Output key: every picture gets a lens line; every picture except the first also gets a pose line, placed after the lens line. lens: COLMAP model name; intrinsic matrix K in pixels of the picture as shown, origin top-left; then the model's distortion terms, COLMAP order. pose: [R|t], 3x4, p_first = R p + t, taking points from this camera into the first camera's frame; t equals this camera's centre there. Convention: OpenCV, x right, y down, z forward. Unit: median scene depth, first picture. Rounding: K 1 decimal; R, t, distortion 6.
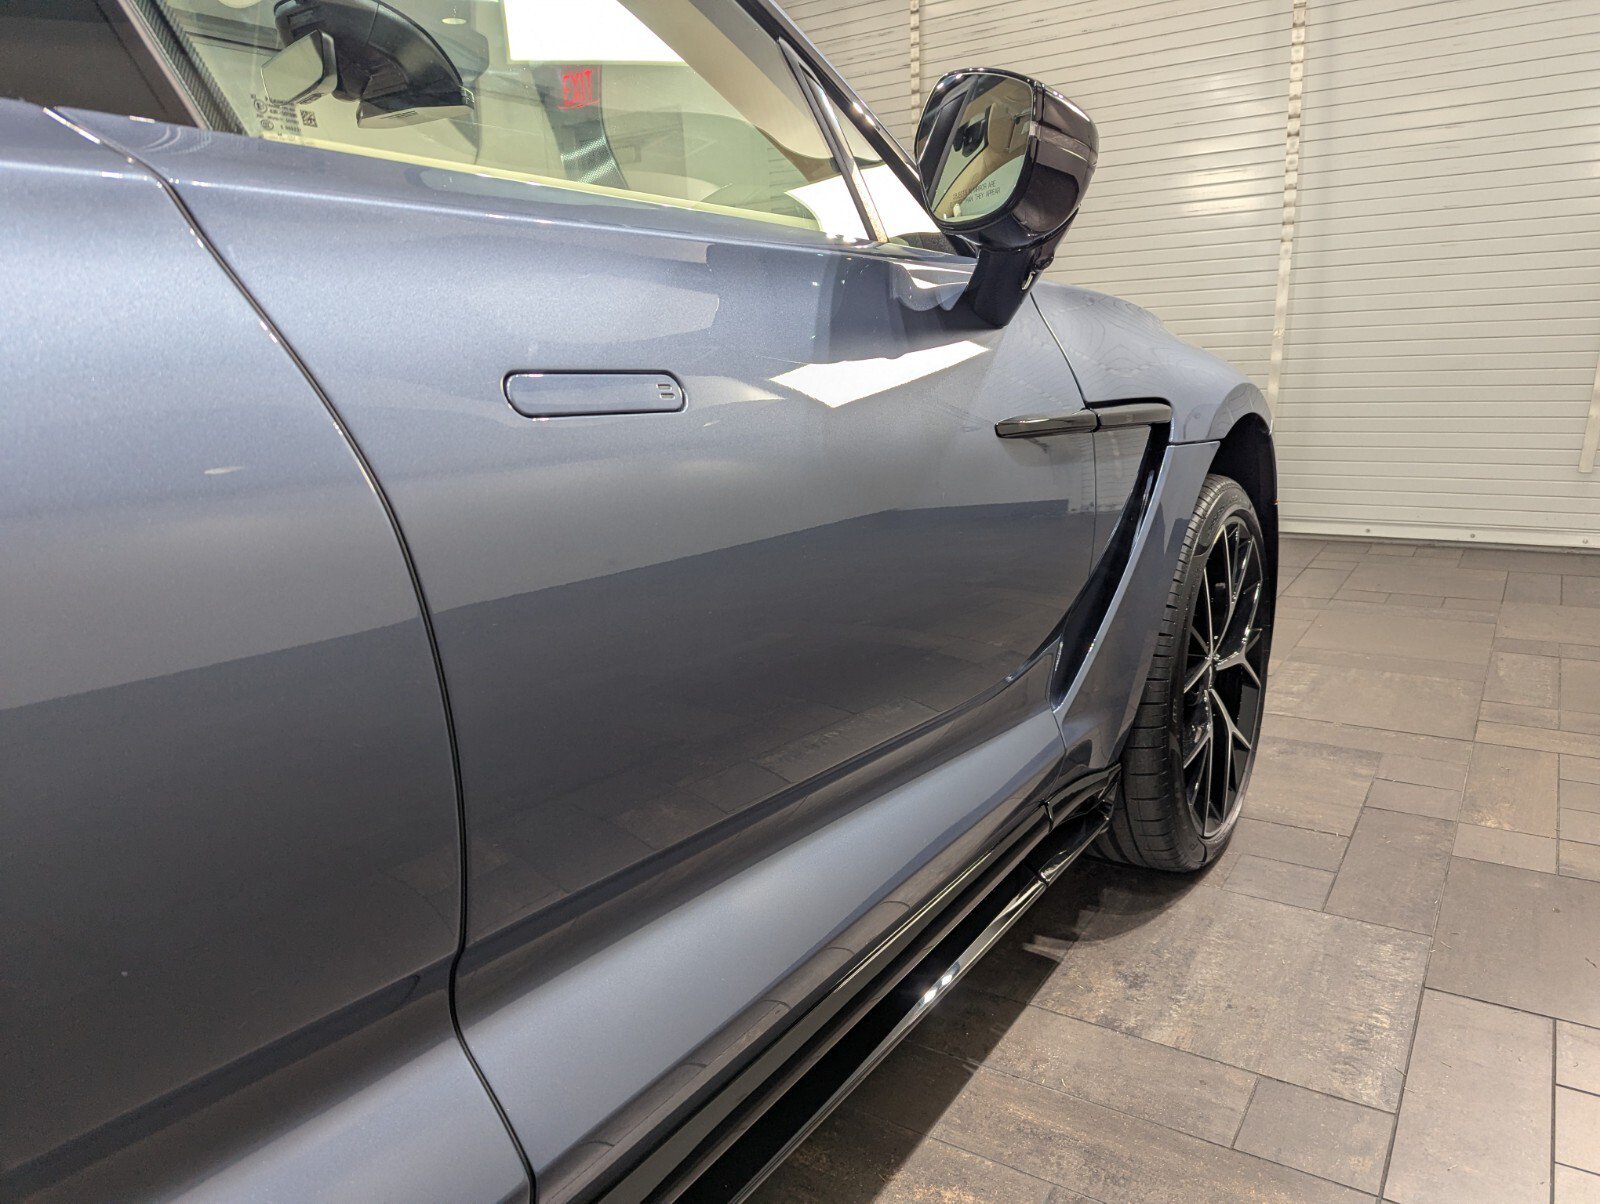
lens RADIAL K [[1120.6, 0, 847.5], [0, 1120.6, 597.4], [0, 0, 1]] dist [0.072928, -0.100450]
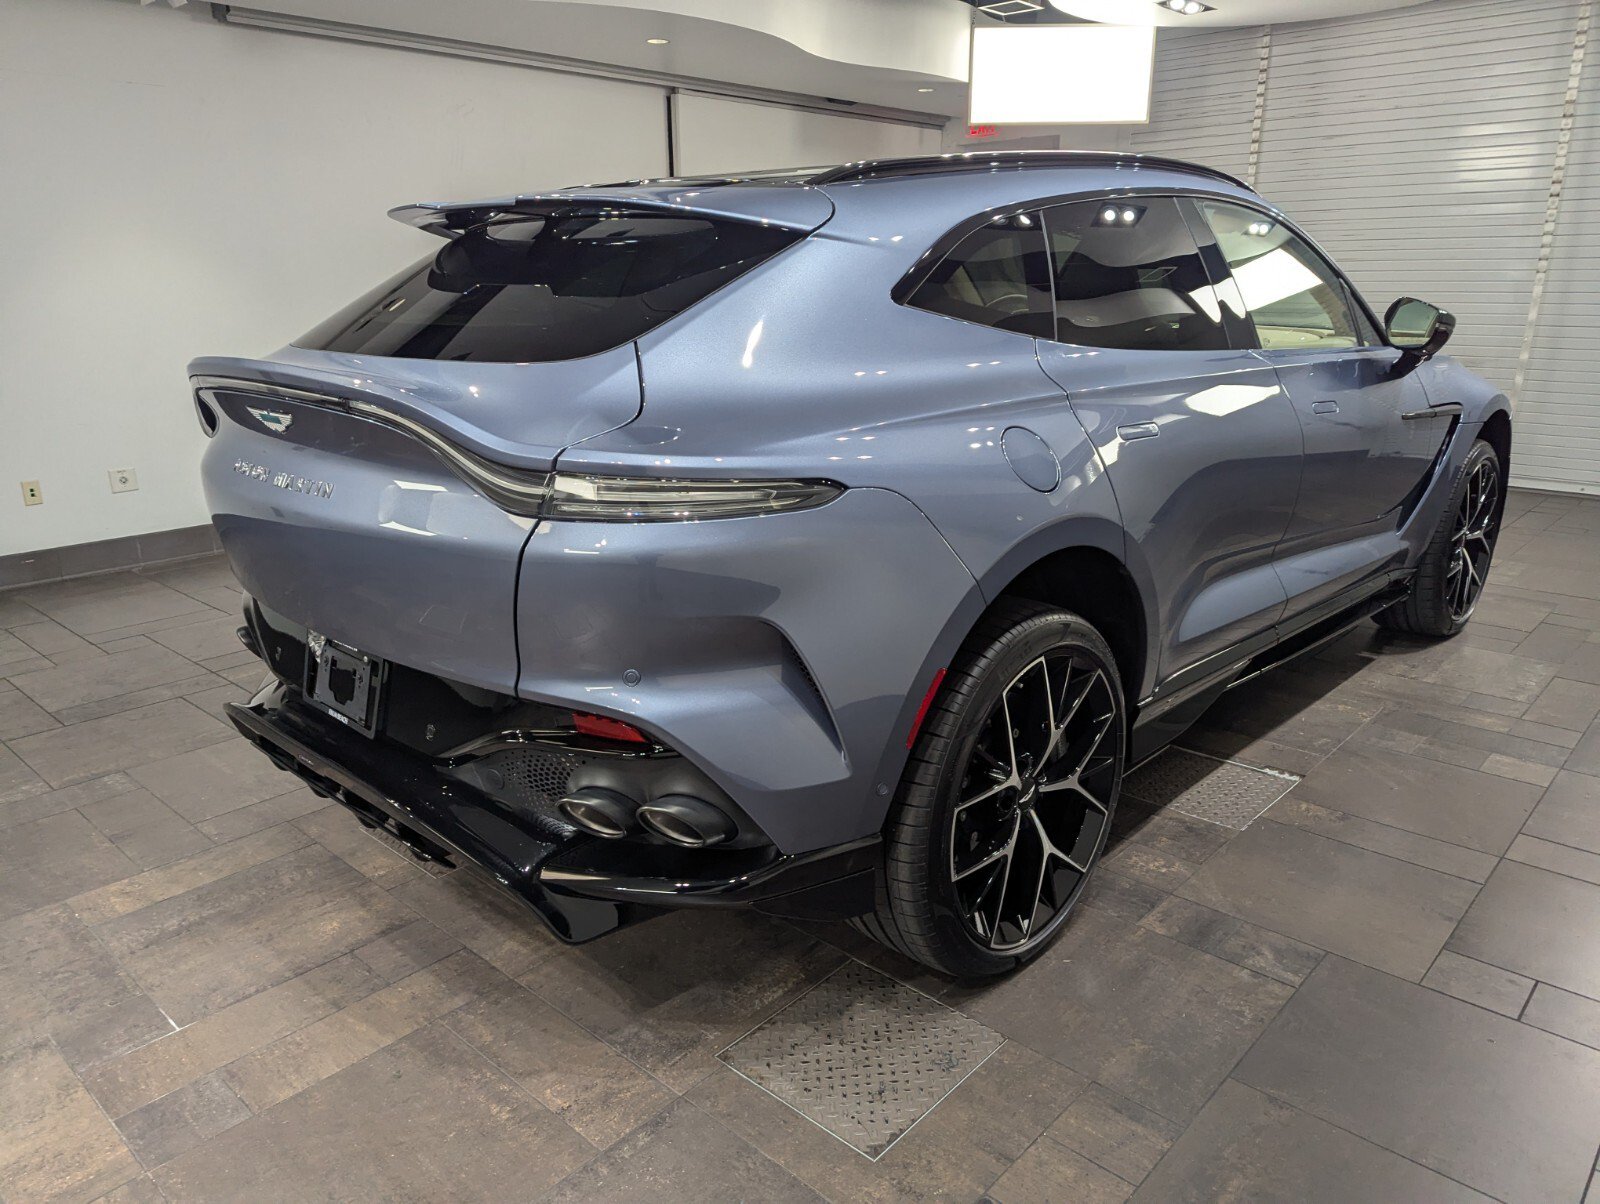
lens RADIAL K [[1165.8, 0, 801.3], [0, 1165.8, 566.0], [0, 0, 1]] dist [0.001998, -0.003286]
pose [[0.979320, 0.096138, -0.178019, -0.451647], [-0.091007, 0.995171, 0.036783, 0.145566], [0.180695, -0.019821, 0.983339, -1.234195]]
